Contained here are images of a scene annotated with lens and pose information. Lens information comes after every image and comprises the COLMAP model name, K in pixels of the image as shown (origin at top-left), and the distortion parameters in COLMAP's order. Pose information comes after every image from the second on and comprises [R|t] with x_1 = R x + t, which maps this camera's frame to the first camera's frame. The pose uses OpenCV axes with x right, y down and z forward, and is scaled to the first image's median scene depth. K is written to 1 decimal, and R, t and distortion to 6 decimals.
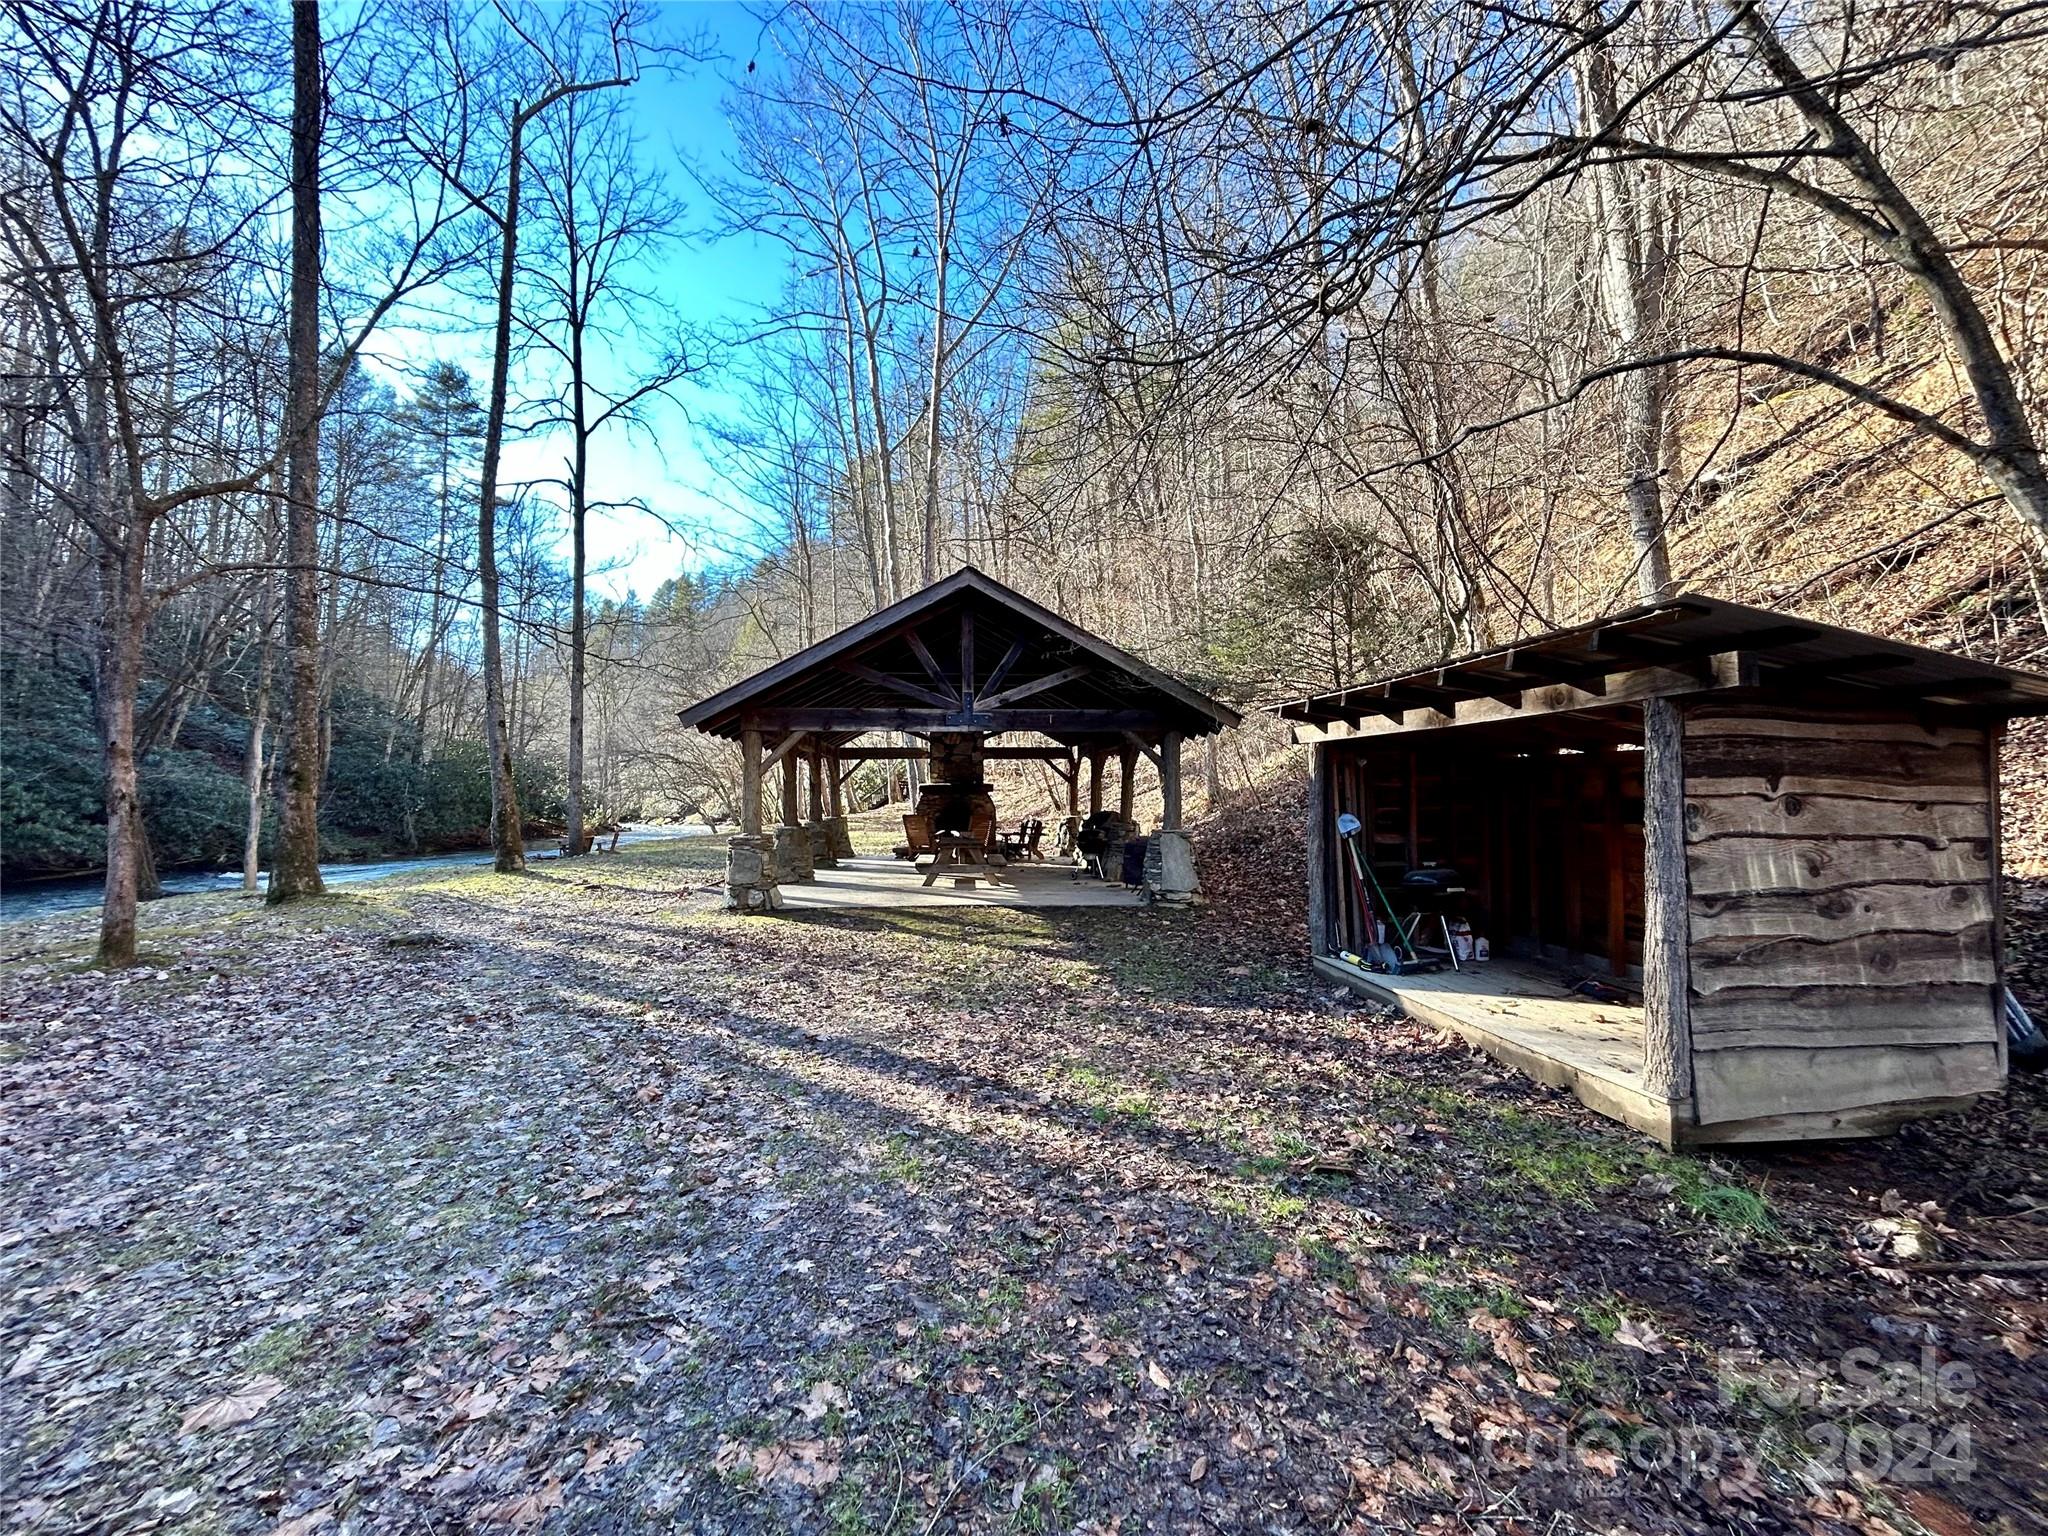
lens RADIAL K [[838.0, 0, 1018.0], [0, 838.0, 759.3], [0, 0, 1]] dist [0.001523, -0.000222]
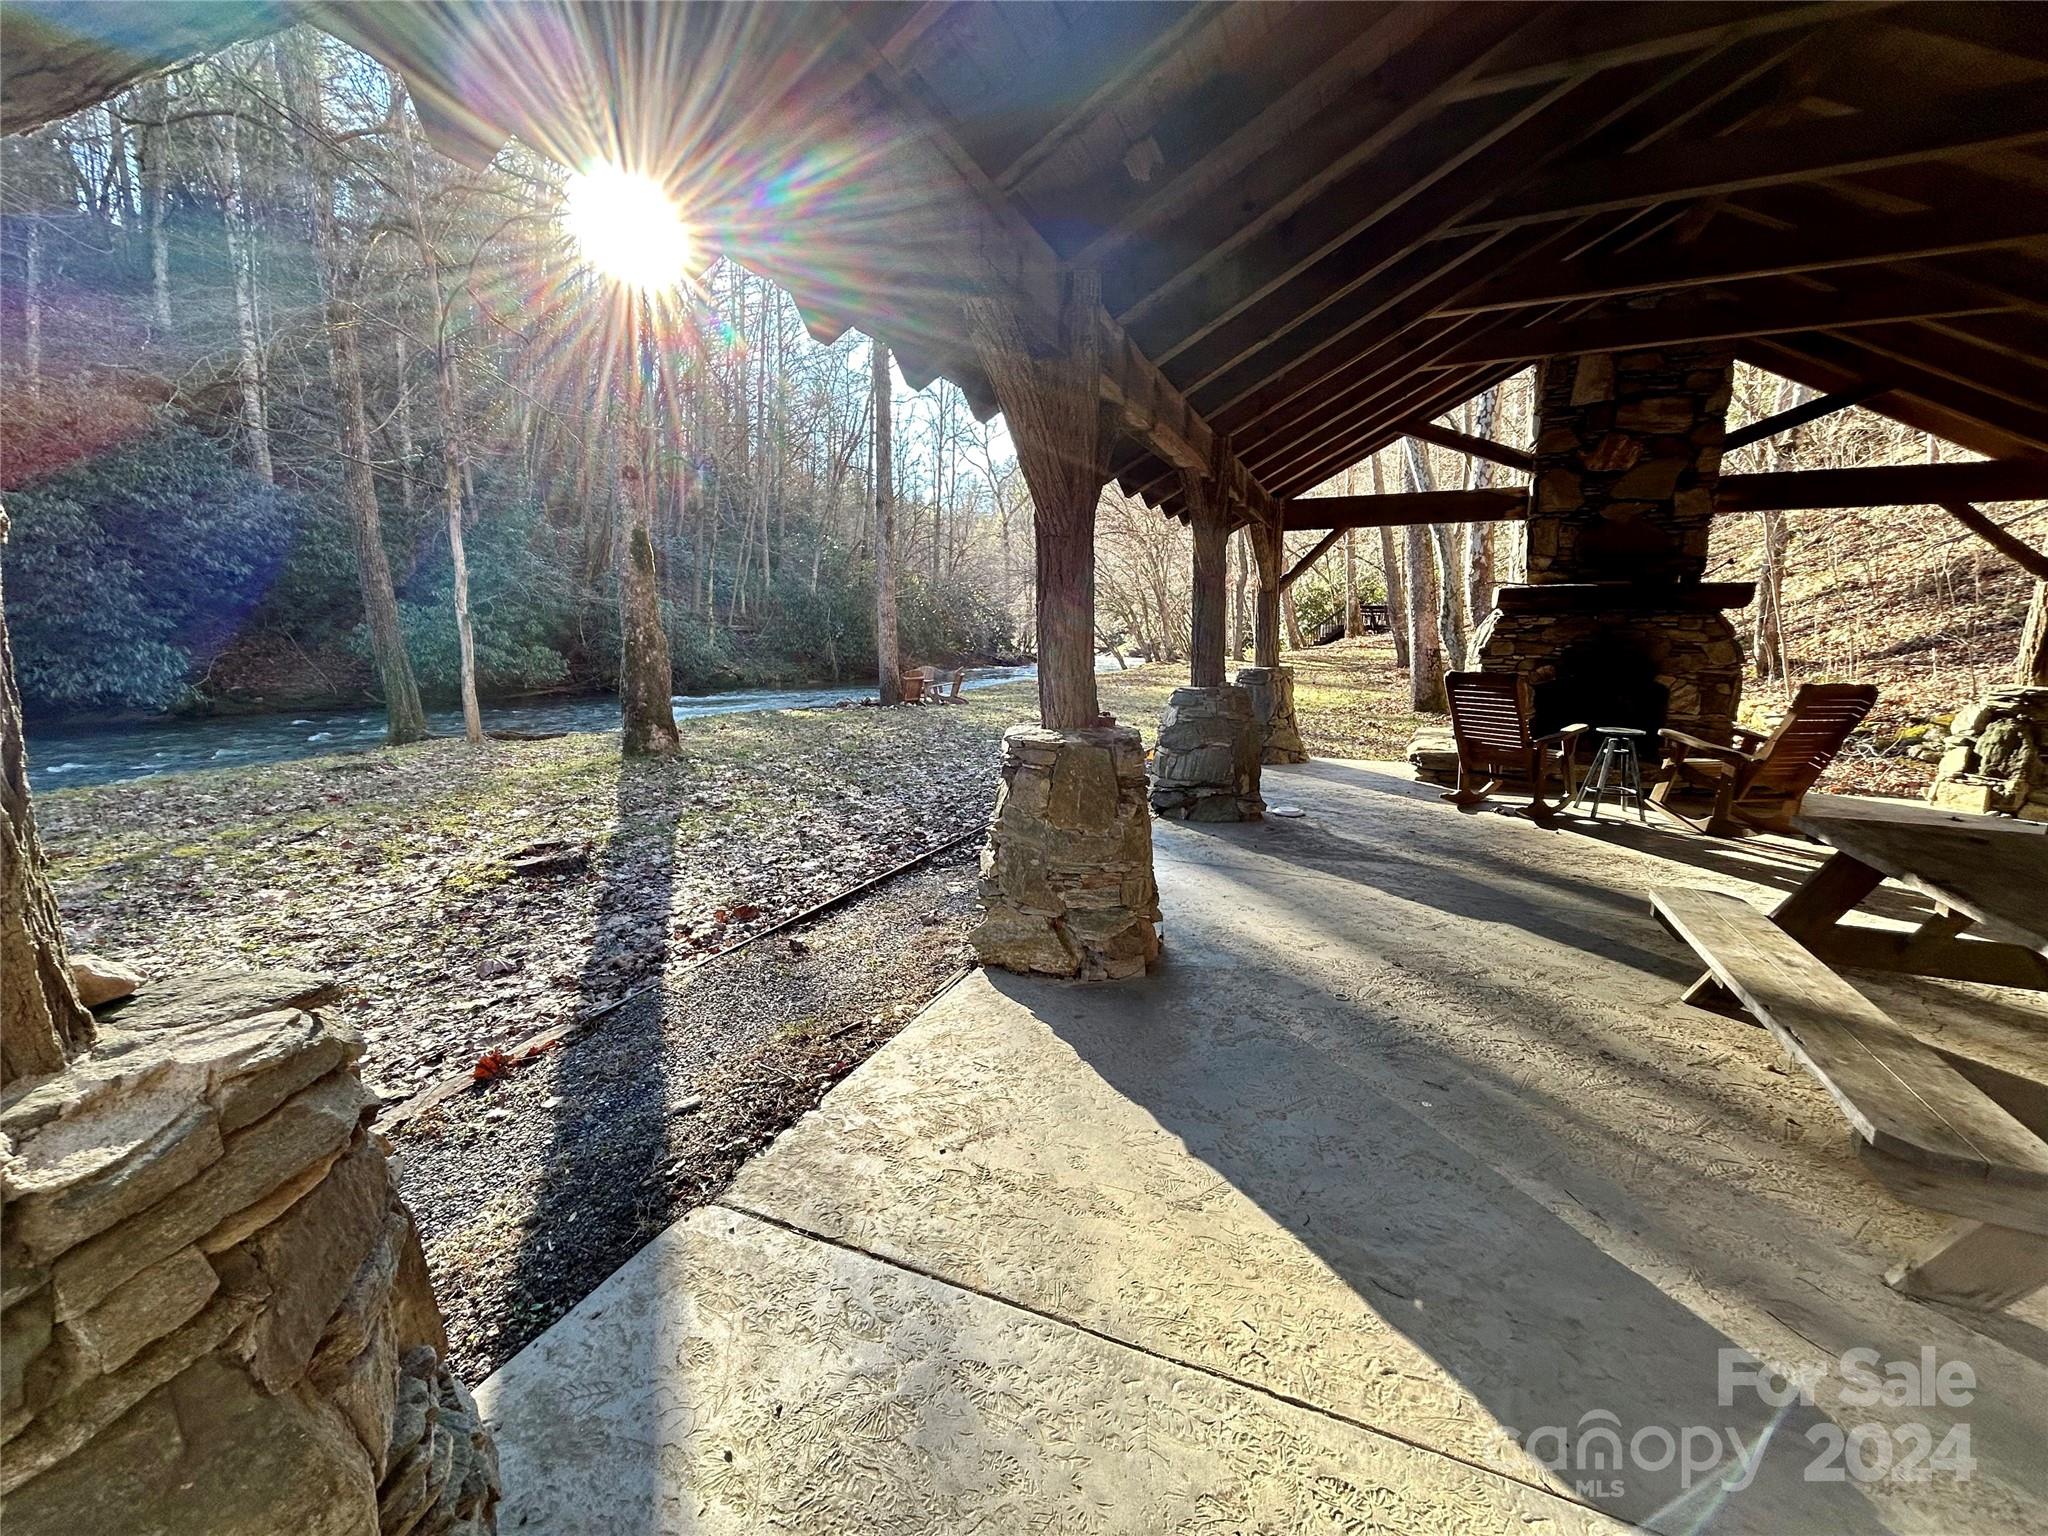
lens RADIAL K [[838.0, 0, 1018.0], [0, 838.0, 759.3], [0, 0, 1]] dist [0.001523, -0.000222]
pose [[0.873566, 0.084776, -0.479266, -0.114430], [0.012317, 0.980547, 0.195896, 0.028424], [0.486550, -0.177032, 0.855529, 0.551697]]
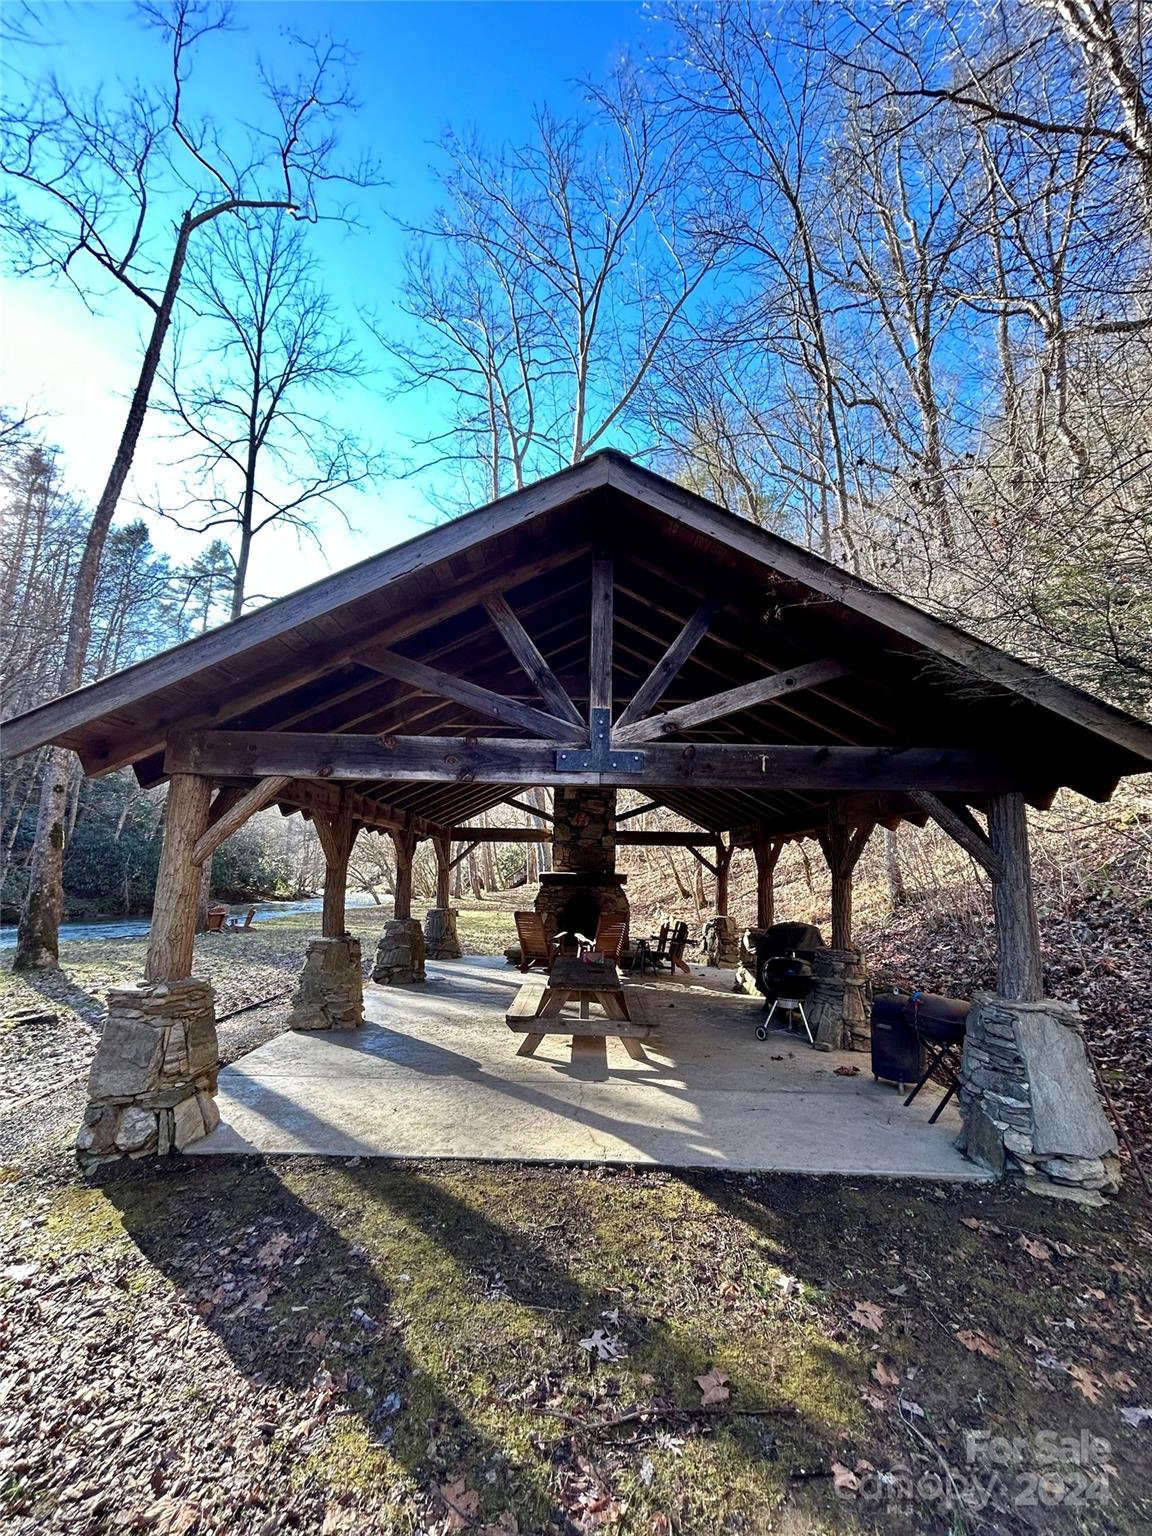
lens RADIAL K [[628.5, 0, 576.0], [0, 628.5, 768.0], [0, 0, 1]] dist [0.001523, -0.000222]
pose [[0.995431, 0.013820, -0.094475, -0.021924], [-0.025419, 0.992119, -0.122695, 0.002186], [0.092035, 0.124536, 0.987937, 0.360294]]
